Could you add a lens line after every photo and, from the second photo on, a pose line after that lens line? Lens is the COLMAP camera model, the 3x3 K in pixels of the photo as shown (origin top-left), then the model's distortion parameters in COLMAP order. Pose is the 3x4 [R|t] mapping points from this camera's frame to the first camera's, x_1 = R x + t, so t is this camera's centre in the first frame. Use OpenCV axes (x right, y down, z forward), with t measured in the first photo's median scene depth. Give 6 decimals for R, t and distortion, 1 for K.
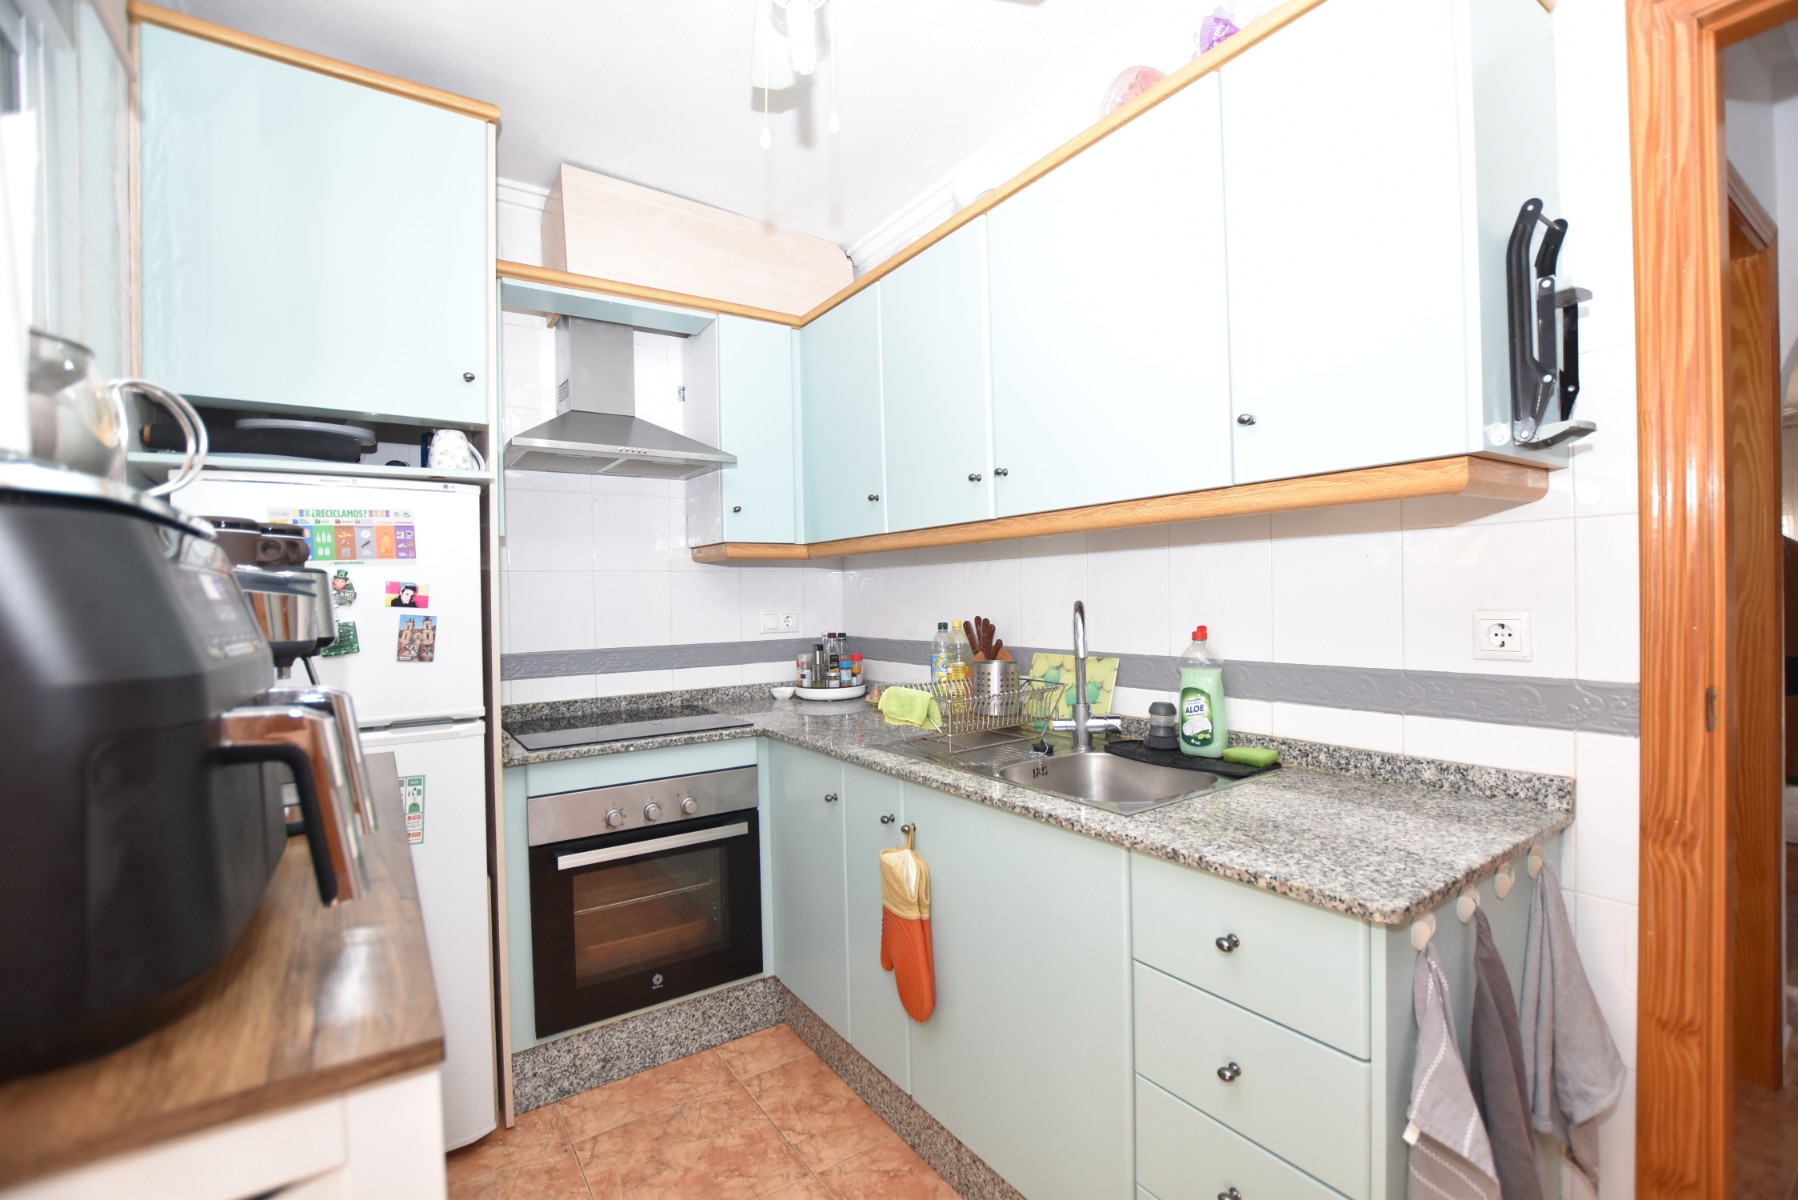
lens RADIAL K [[792.2, 0, 904.7], [0, 792.2, 597.1], [0, 0, 1]] dist [-0.034133, 0.005354]
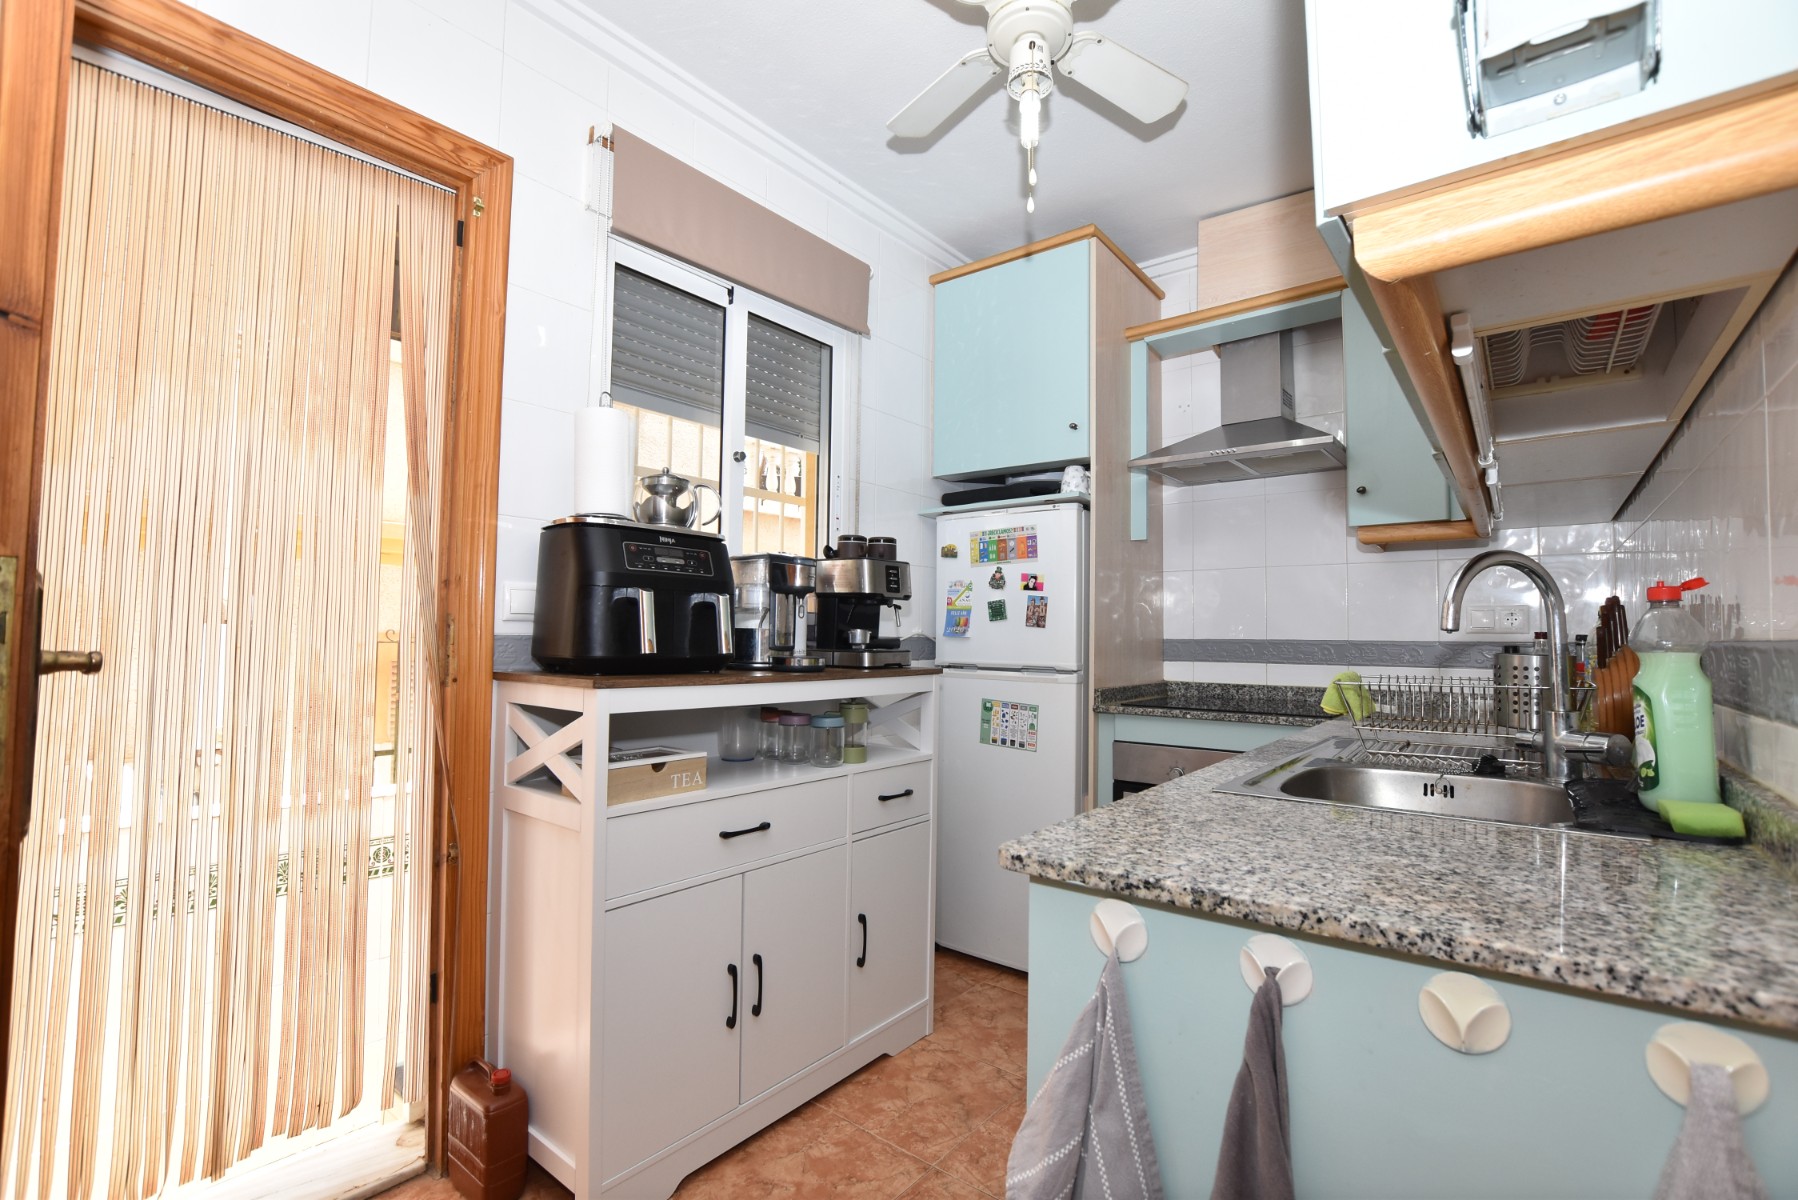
lens RADIAL K [[792.2, 0, 897.4], [0, 792.2, 598.2], [0, 0, 1]] dist [-0.034133, 0.005354]
pose [[0.282419, -0.023890, -0.958994, 0.735935], [-0.020671, 0.999306, -0.030982, 0.079516], [0.959068, 0.028573, 0.281729, 0.327768]]
